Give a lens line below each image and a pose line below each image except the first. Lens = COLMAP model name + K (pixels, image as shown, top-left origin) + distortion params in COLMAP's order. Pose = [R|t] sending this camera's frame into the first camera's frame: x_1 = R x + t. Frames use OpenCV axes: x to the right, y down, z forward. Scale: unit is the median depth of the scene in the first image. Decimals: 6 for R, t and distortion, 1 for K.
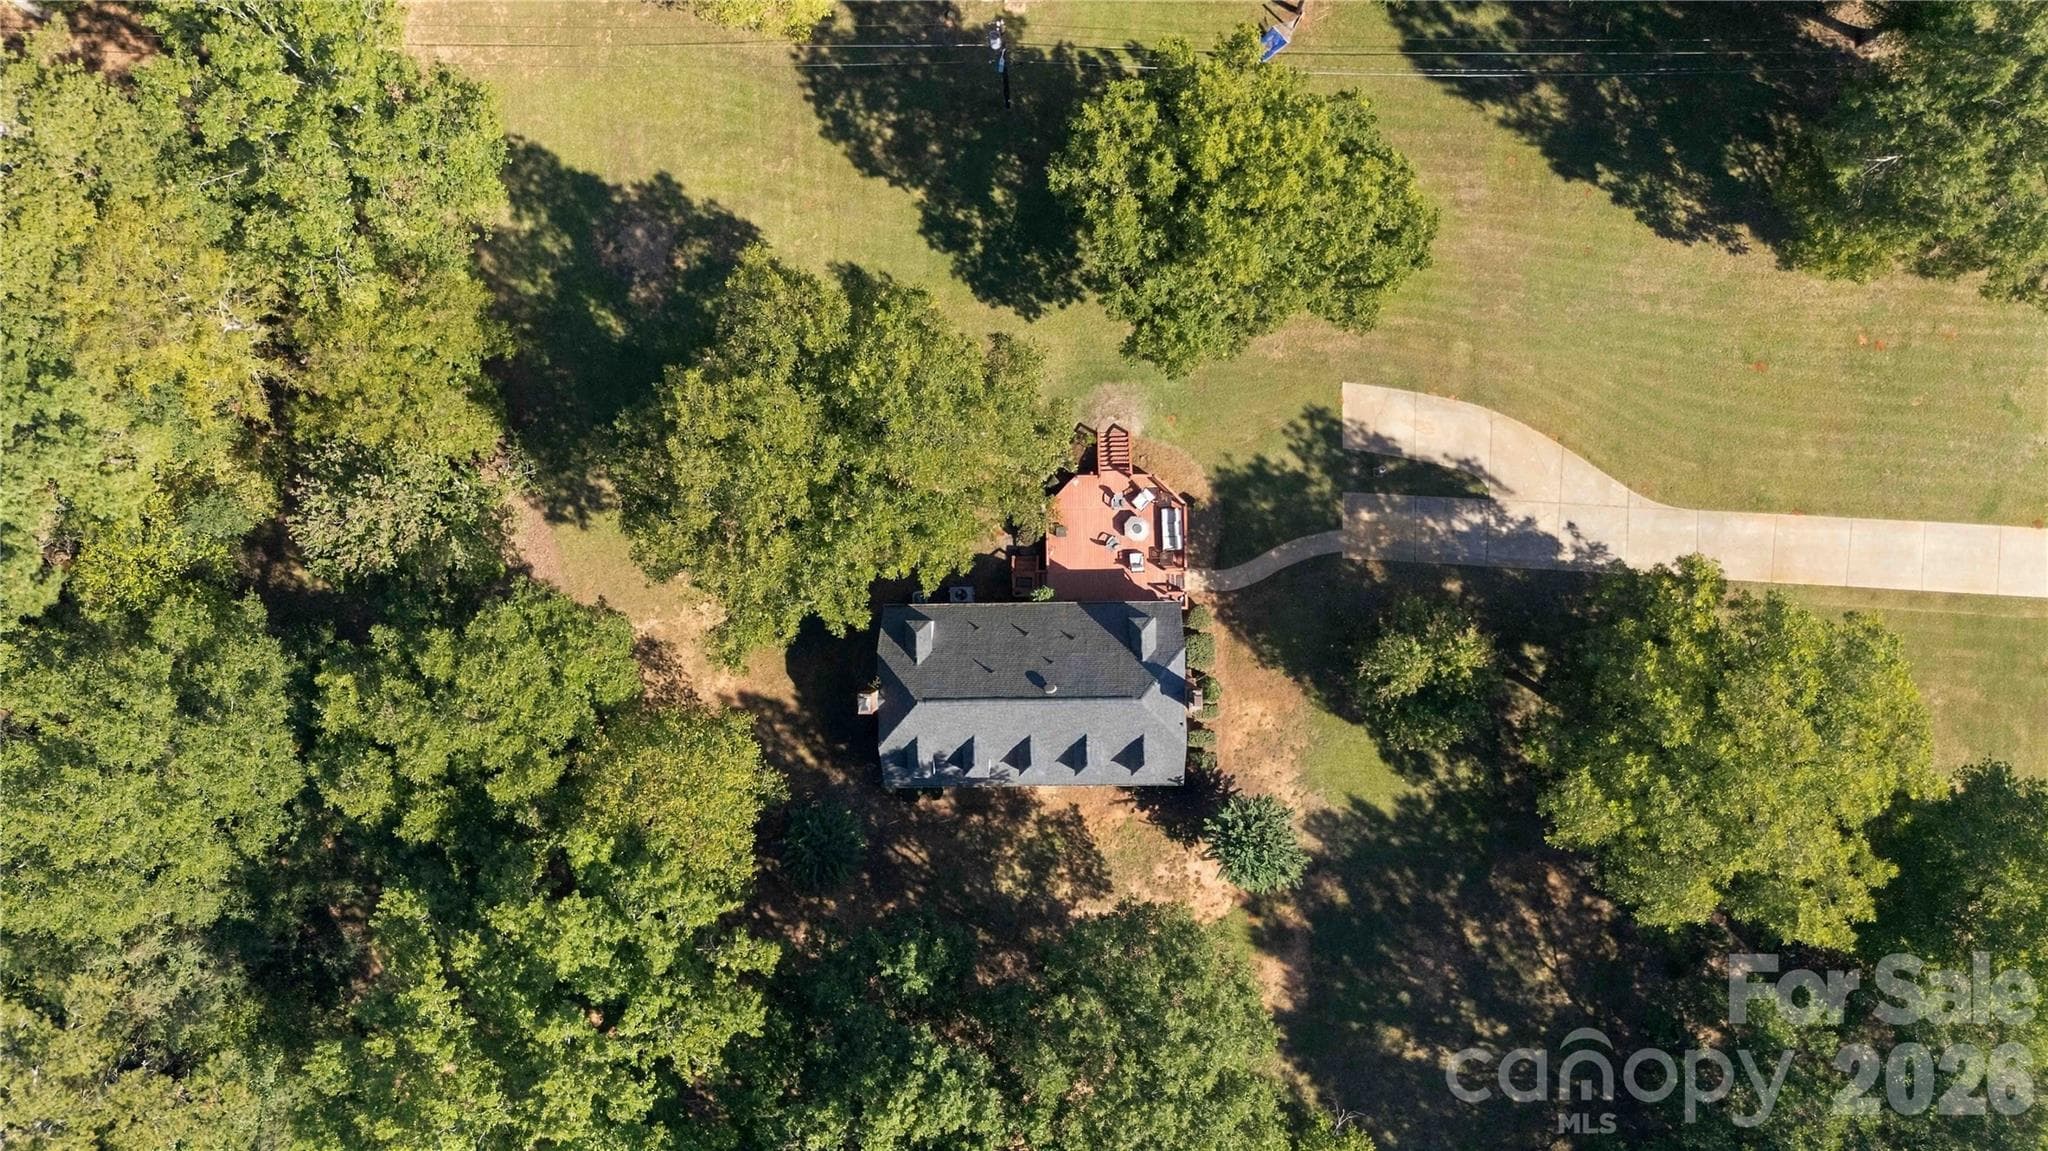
lens RADIAL K [[1544.1, 0, 1019.3], [0, 1544.1, 567.5], [0, 0, 1]] dist [0.048016, -0.027172]
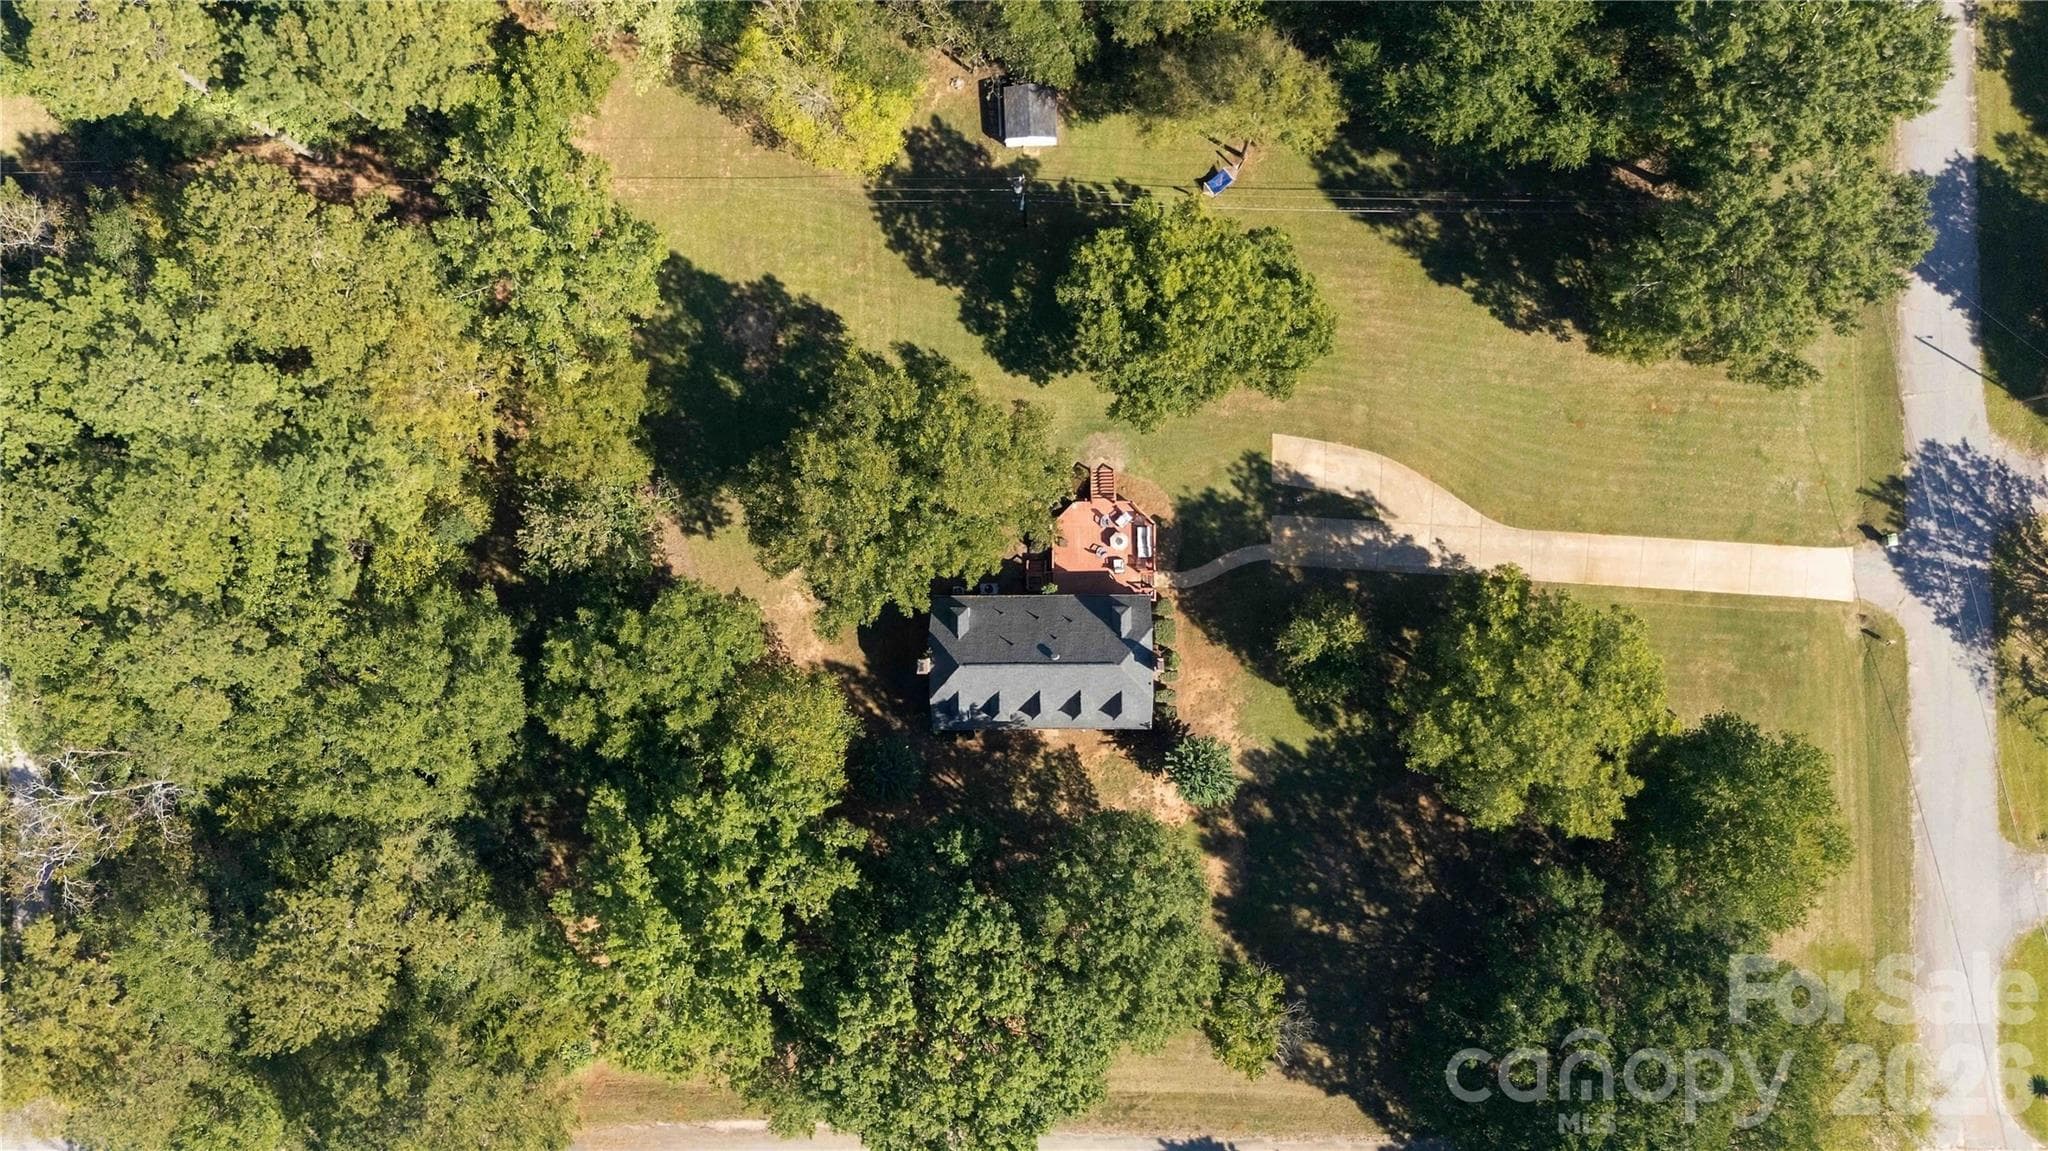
lens RADIAL K [[1544.1, 0, 1025.9], [0, 1544.1, 581.8], [0, 0, 1]] dist [0.048016, -0.027172]
pose [[0.999963, 0.006499, 0.005680, -0.014364], [-0.006550, 0.999938, 0.008963, -0.001407], [-0.005622, -0.009000, 0.999944, -0.389157]]
